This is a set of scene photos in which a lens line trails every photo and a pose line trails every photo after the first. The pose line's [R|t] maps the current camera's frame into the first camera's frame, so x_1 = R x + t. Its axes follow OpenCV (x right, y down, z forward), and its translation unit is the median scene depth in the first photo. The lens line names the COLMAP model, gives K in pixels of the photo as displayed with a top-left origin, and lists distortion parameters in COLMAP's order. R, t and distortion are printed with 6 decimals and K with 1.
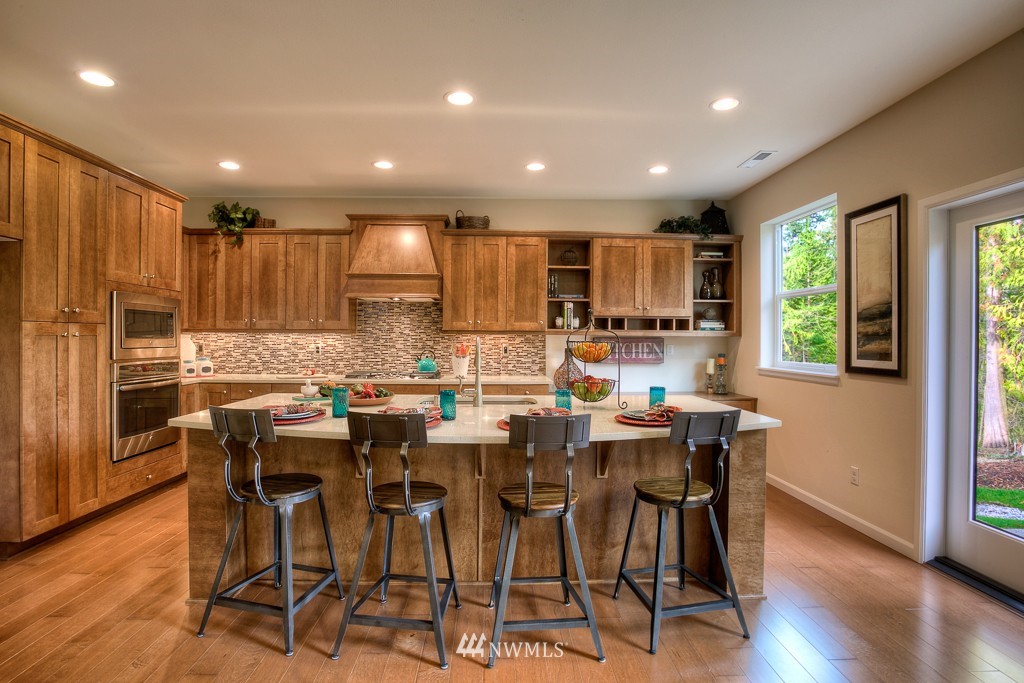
lens RADIAL K [[495.0, 0, 508.4], [0, 495.0, 337.7], [0, 0, 1]] dist [-0.050087, 0.008482]
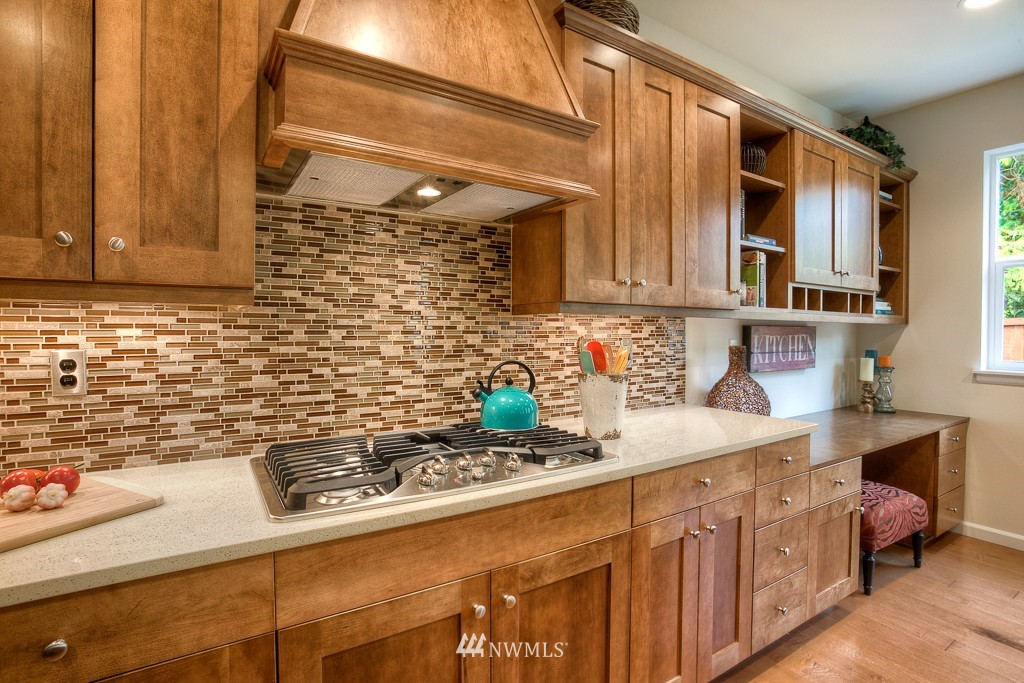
lens RADIAL K [[495.0, 0, 511.1], [0, 495.0, 335.7], [0, 0, 1]] dist [-0.050087, 0.008482]
pose [[0.859152, -0.008333, 0.511653, -0.332384], [-0.001293, 0.999829, 0.018455, 0.001721], [-0.511720, -0.016517, 0.858994, 0.712869]]
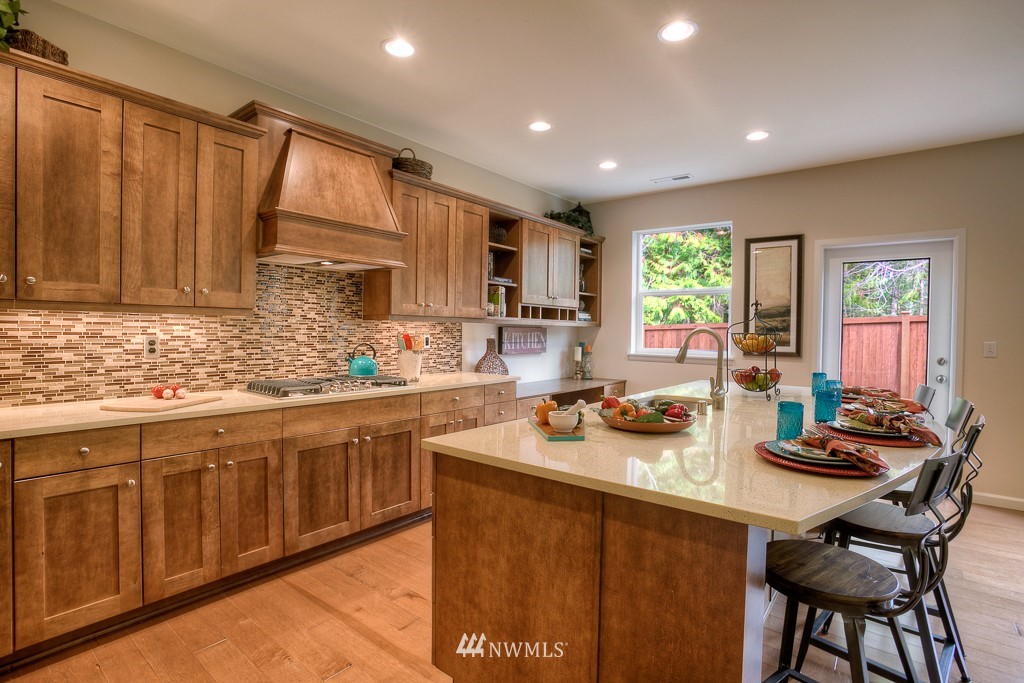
lens RADIAL K [[495.0, 0, 496.9], [0, 495.0, 336.8], [0, 0, 1]] dist [-0.050087, 0.008482]
pose [[0.661824, -0.007417, 0.749623, -0.545511], [-0.012395, 0.999706, 0.020834, -0.000480], [-0.749557, -0.023080, 0.661537, 0.419957]]
